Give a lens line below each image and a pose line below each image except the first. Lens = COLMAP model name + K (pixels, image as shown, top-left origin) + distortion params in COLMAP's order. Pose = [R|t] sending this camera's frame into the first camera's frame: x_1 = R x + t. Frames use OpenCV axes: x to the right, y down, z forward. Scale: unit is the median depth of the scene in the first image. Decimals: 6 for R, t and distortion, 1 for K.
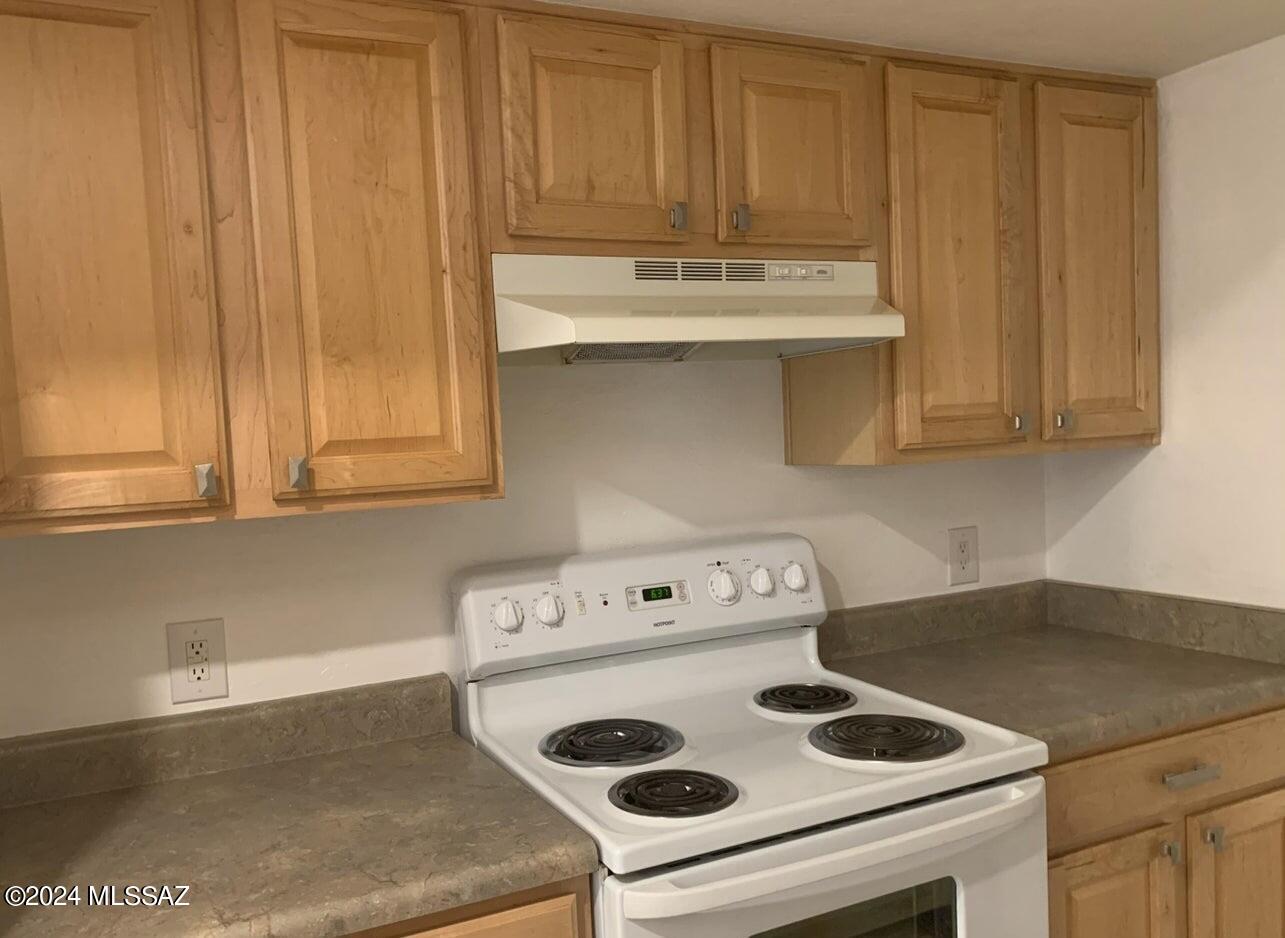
lens RADIAL K [[1071.1, 0, 641.1], [0, 1071.1, 457.9], [0, 0, 1]] dist [0.000365, -0.010574]
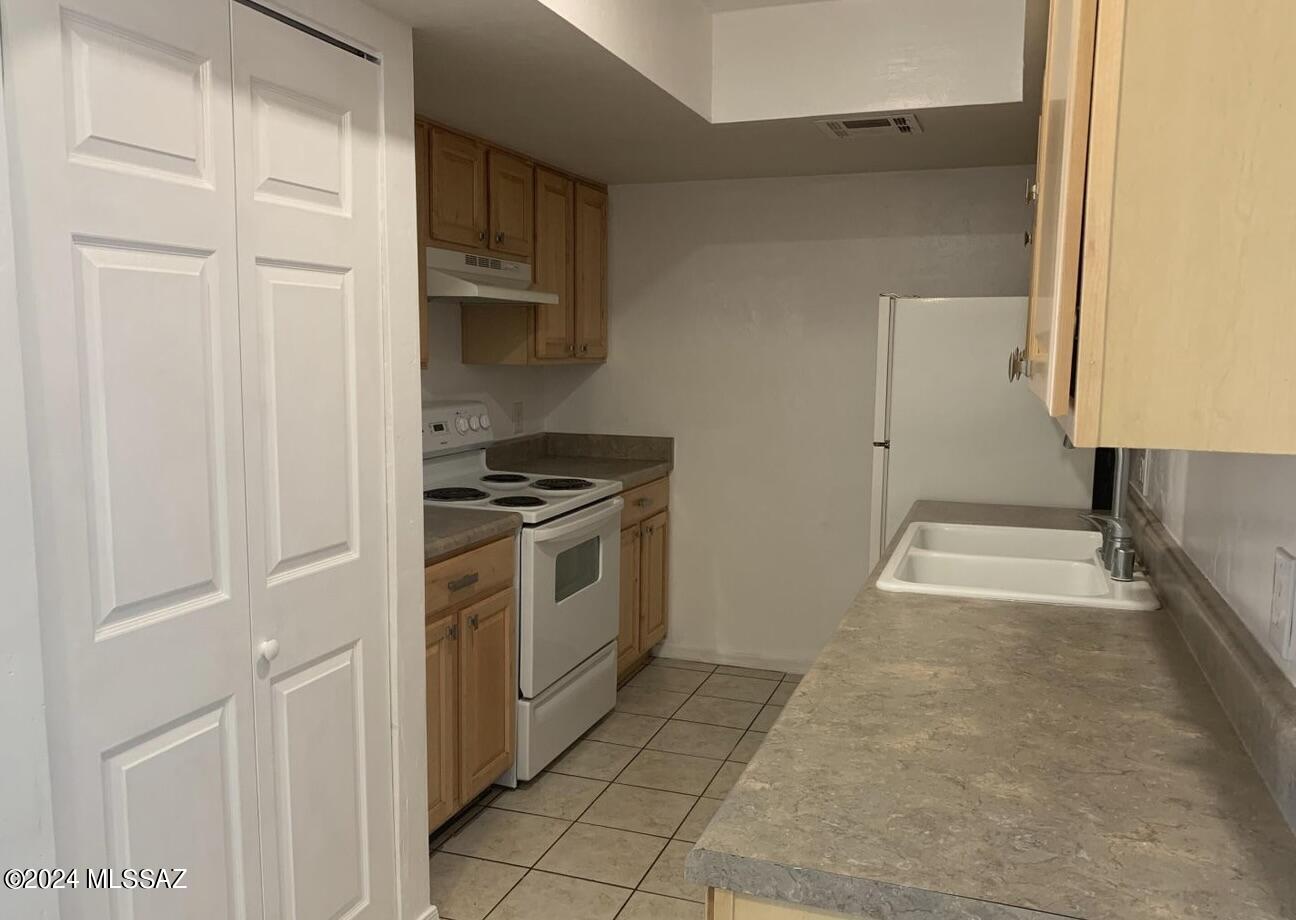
lens RADIAL K [[1027.6, 0, 645.2], [0, 1027.6, 466.5], [0, 0, 1]] dist [0.002917, -0.006152]
pose [[0.706618, -0.027856, 0.707047, -1.013565], [-0.012540, 0.998575, 0.051874, 0.096140], [-0.707484, -0.045521, 0.705262, -0.546077]]
